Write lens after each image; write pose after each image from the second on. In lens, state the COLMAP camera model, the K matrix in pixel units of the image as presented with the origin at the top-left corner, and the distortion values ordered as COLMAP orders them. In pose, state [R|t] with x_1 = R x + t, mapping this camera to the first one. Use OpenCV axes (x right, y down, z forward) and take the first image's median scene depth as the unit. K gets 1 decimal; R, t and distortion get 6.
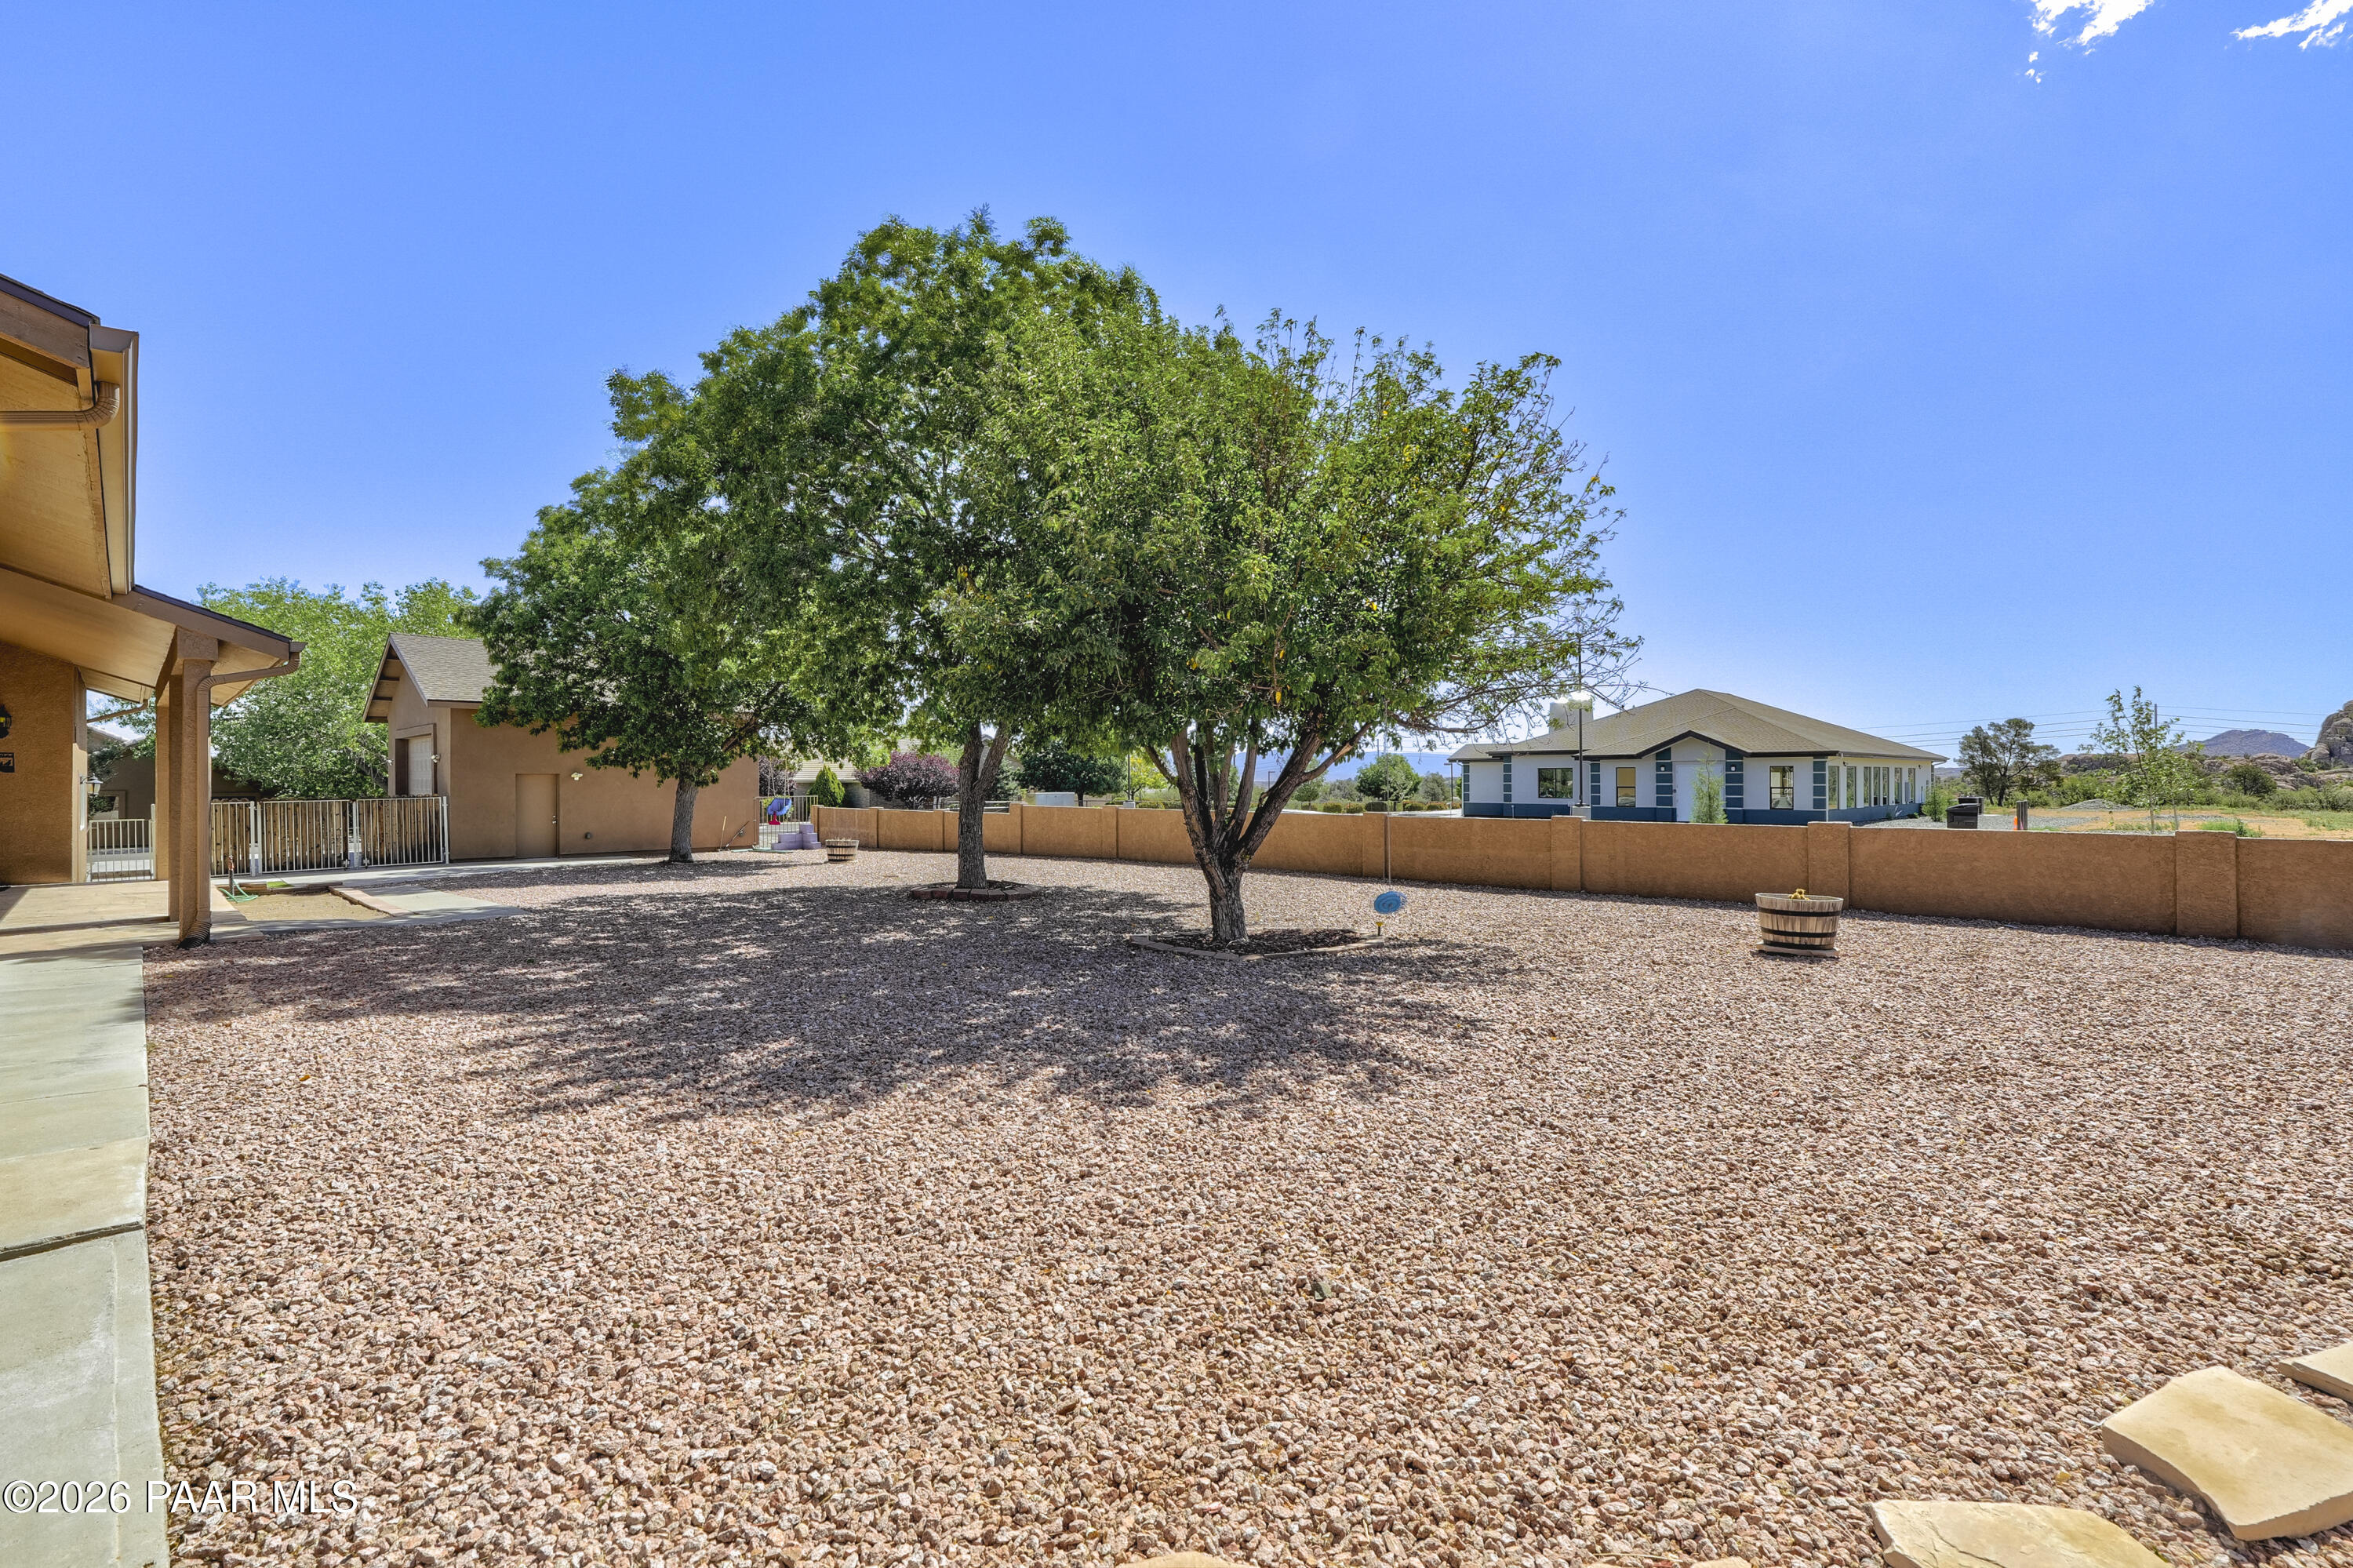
lens RADIAL K [[1049.2, 0, 1171.3], [0, 1049.2, 773.1], [0, 0, 1]] dist [-0.012999, 0.000999]
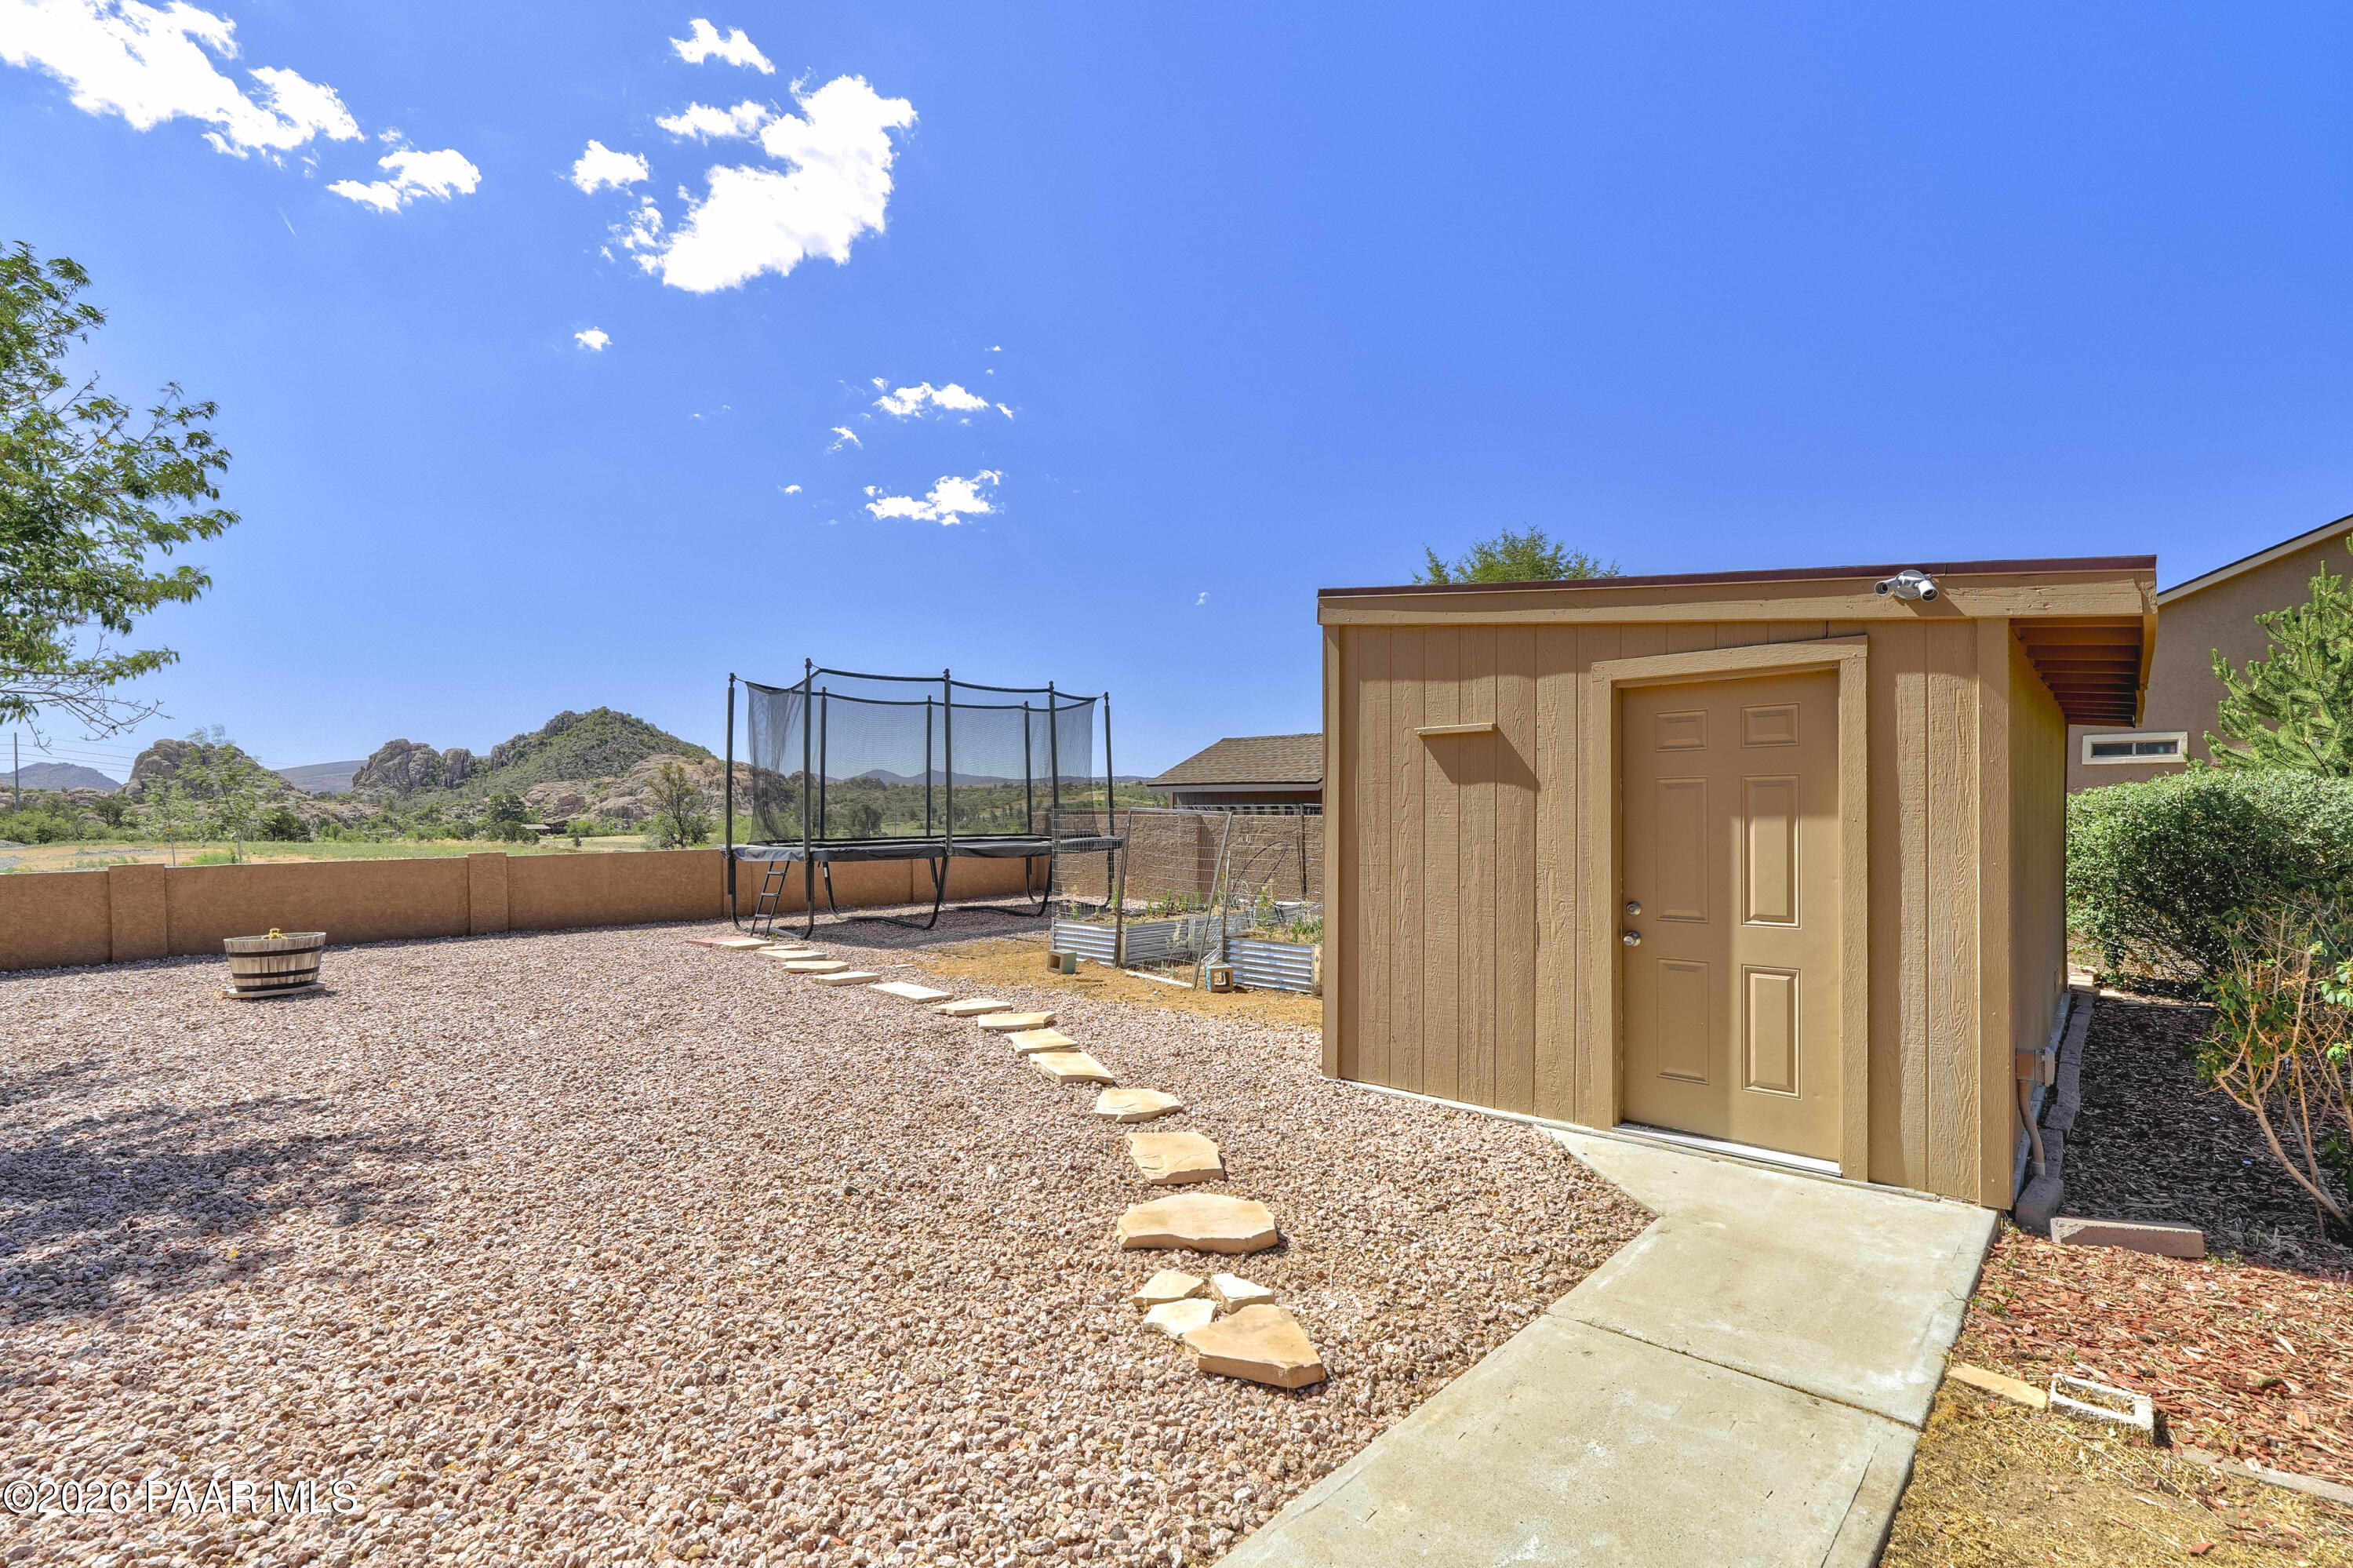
lens RADIAL K [[1047.8, 0, 1152.7], [0, 1047.8, 810.2], [0, 0, 1]] dist [-0.003146, 0.000045]
pose [[-0.039794, -0.000205, 0.999208, -0.165311], [-0.003591, 0.999994, 0.000062, -0.001596], [-0.999201, -0.003586, -0.039795, 0.084553]]
